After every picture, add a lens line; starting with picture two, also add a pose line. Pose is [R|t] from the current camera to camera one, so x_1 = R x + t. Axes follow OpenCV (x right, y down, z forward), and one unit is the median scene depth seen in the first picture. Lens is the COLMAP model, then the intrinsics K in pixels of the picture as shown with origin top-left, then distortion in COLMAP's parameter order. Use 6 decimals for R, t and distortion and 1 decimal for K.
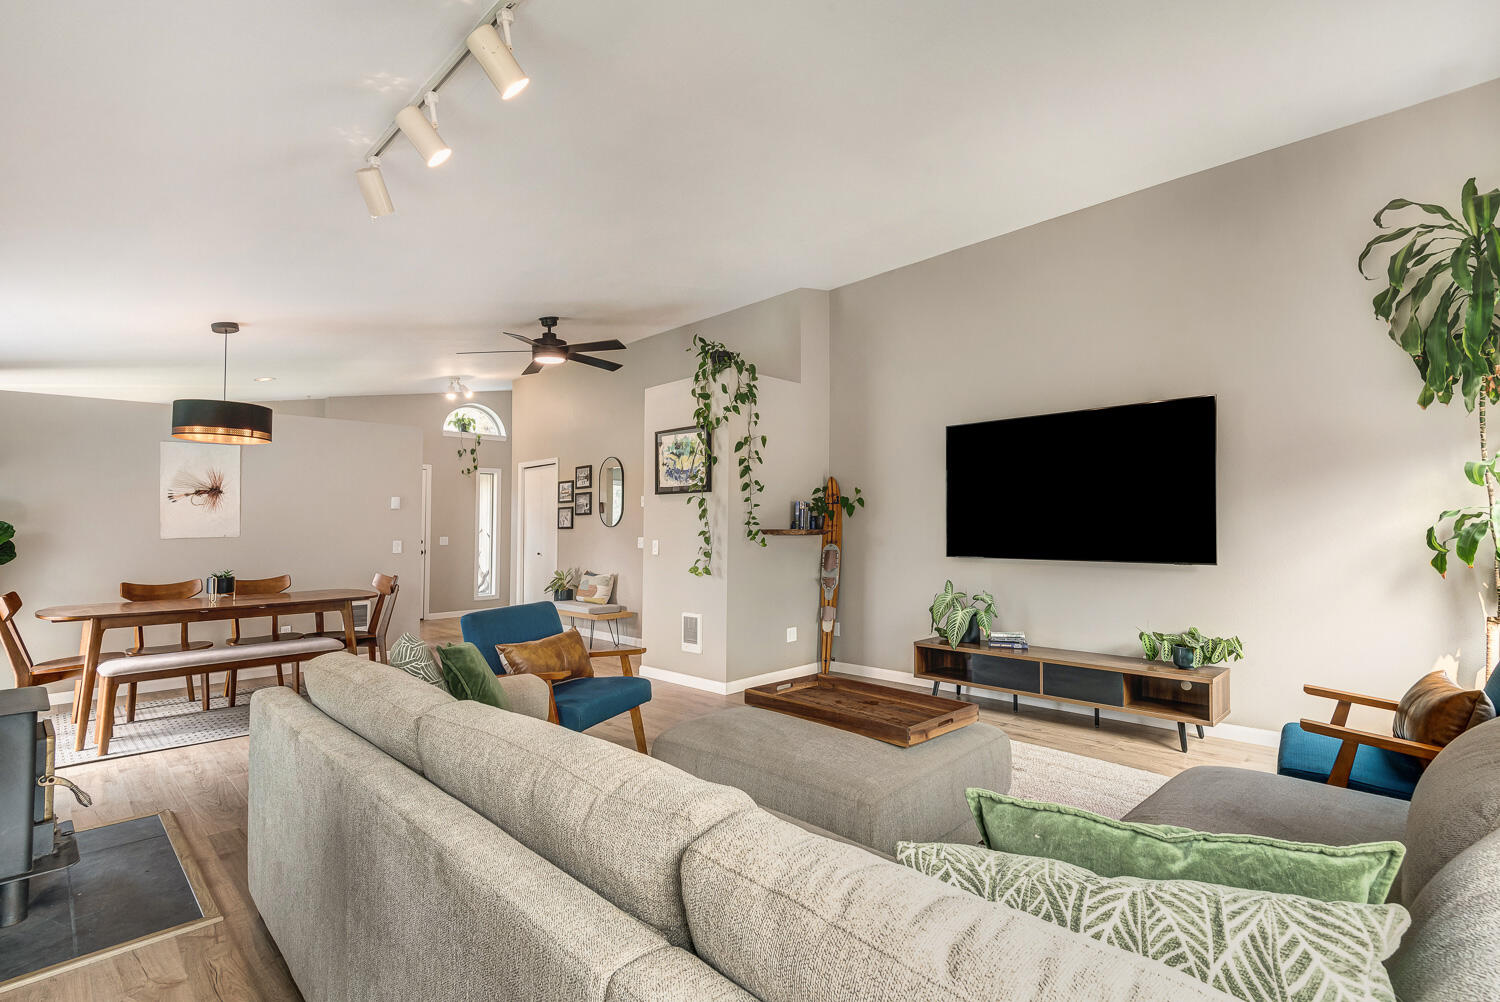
lens RADIAL K [[708.9, 0, 753.0], [0, 708.9, 515.7], [0, 0, 1]] dist [0.003953, -0.011760]
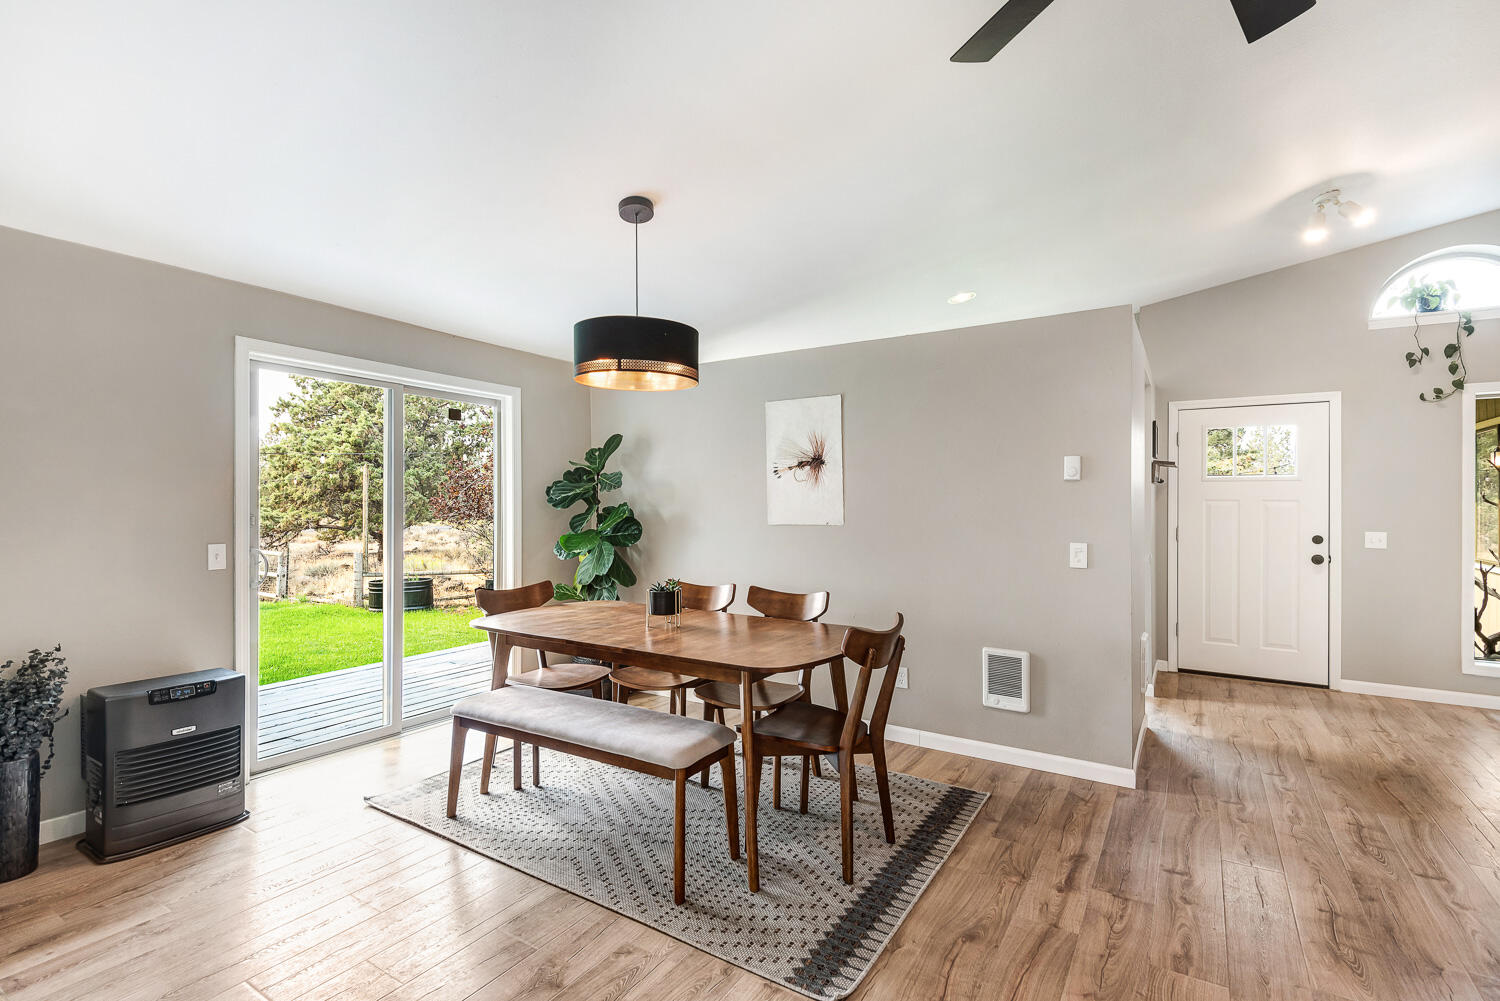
lens RADIAL K [[712.9, 0, 750.0], [0, 712.9, 500.5], [0, 0, 1]] dist [0.001951, 0.000020]
pose [[0.219000, 0.016757, -0.975581, -0.066373], [0.008863, 0.999777, 0.019162, -0.009650], [0.975685, -0.012843, 0.218803, 0.765270]]
